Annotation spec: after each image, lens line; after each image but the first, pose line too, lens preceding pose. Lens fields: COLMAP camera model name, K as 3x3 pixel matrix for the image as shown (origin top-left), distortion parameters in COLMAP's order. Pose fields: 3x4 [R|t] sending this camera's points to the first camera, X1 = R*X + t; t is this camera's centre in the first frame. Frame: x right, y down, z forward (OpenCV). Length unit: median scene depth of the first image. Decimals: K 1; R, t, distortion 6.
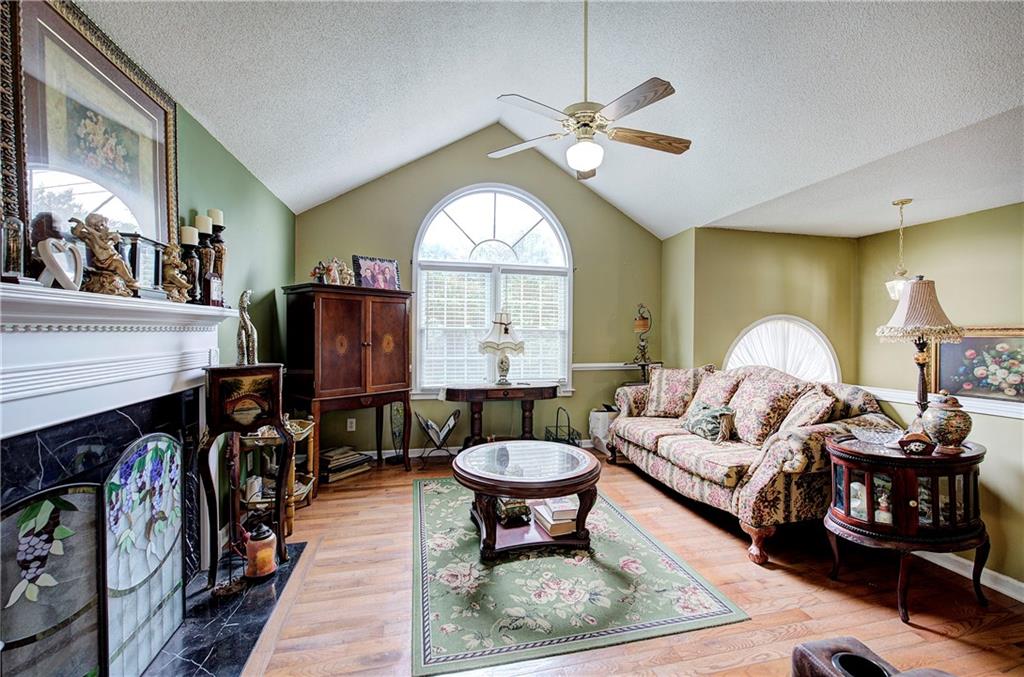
lens RADIAL K [[438.7, 0, 517.5], [0, 438.7, 336.2], [0, 0, 1]] dist [-0.000725, 0.000183]
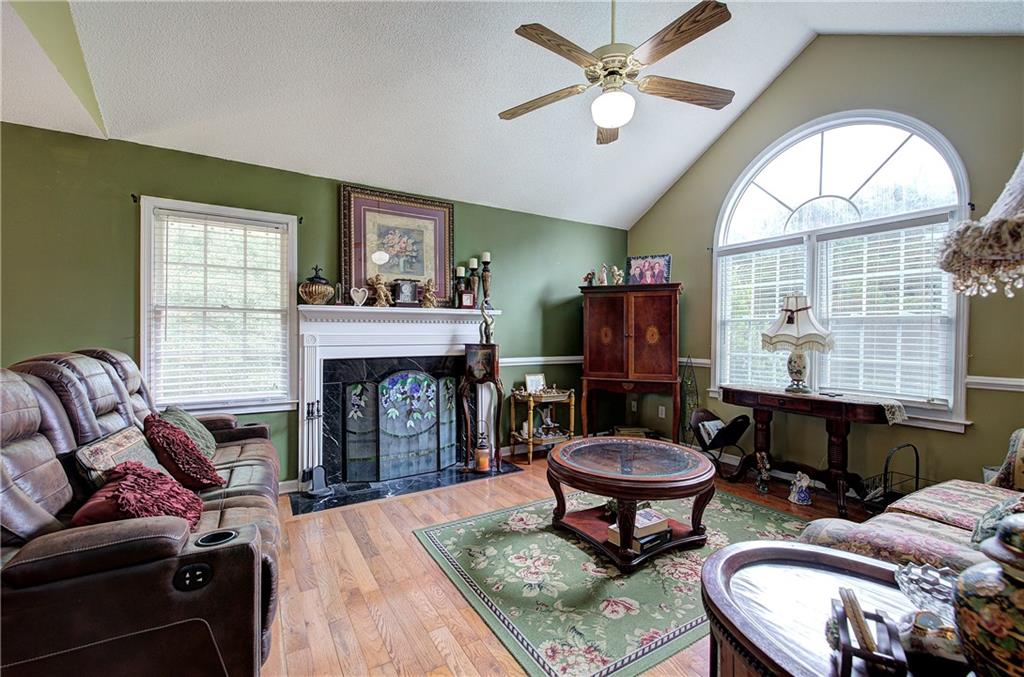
lens RADIAL K [[438.7, 0, 517.5], [0, 438.7, 336.2], [0, 0, 1]] dist [-0.000725, 0.000183]
pose [[0.305980, 0.000044, -0.952038, 0.631053], [-0.010124, 0.999944, -0.003207, 0.026885], [0.951984, 0.010620, 0.305963, 0.384699]]
